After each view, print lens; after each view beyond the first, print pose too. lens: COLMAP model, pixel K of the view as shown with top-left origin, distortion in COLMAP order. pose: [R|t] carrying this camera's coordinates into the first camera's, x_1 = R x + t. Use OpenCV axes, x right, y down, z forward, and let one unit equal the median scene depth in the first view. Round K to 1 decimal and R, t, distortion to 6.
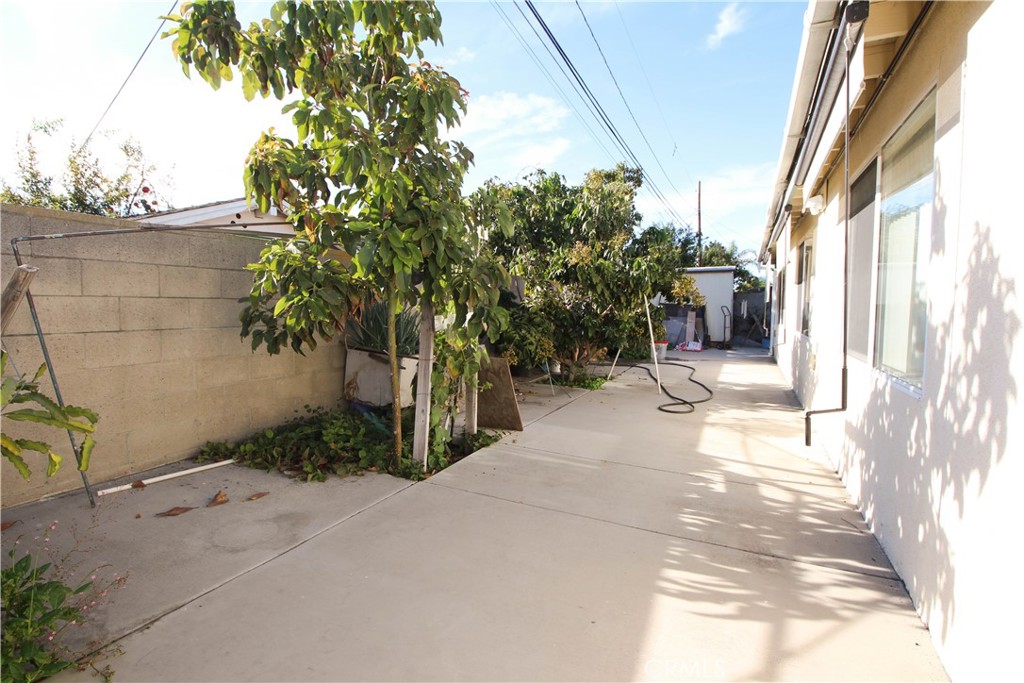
lens RADIAL K [[509.2, 0, 512.3], [0, 509.2, 338.7], [0, 0, 1]] dist [-0.000119, -0.000051]
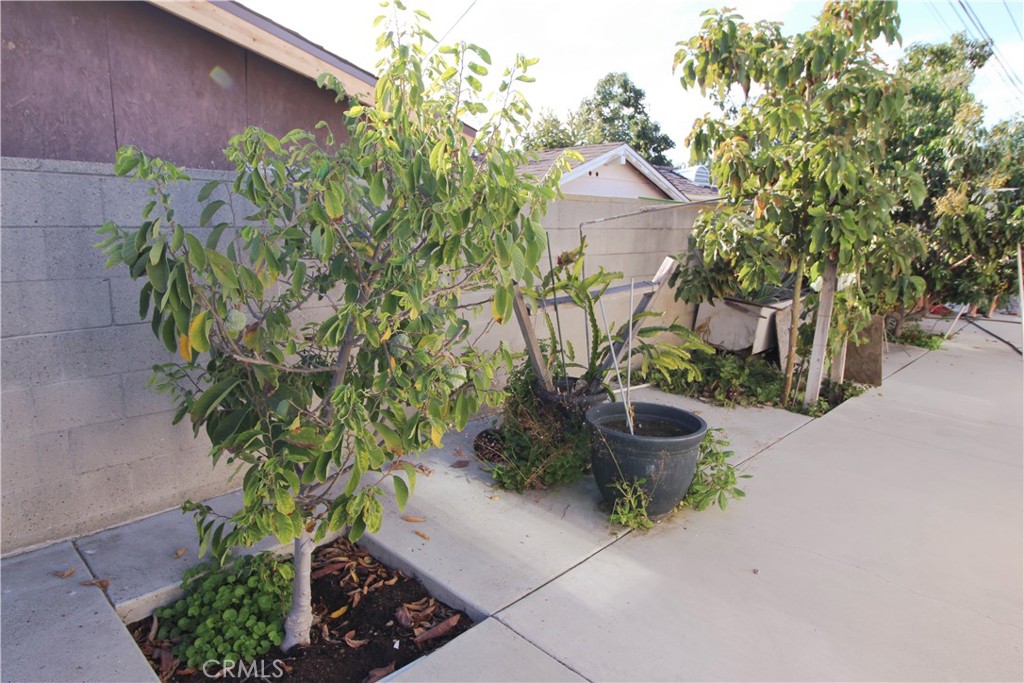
lens RADIAL K [[645.9, 0, 510.5], [0, 645.9, 342.6], [0, 0, 1]] dist [0.007739, 0.000488]
pose [[0.948655, 0.081903, -0.305526, -0.228202], [-0.042518, 0.990148, 0.133411, -0.037203], [0.313443, -0.113571, 0.942791, -0.351755]]
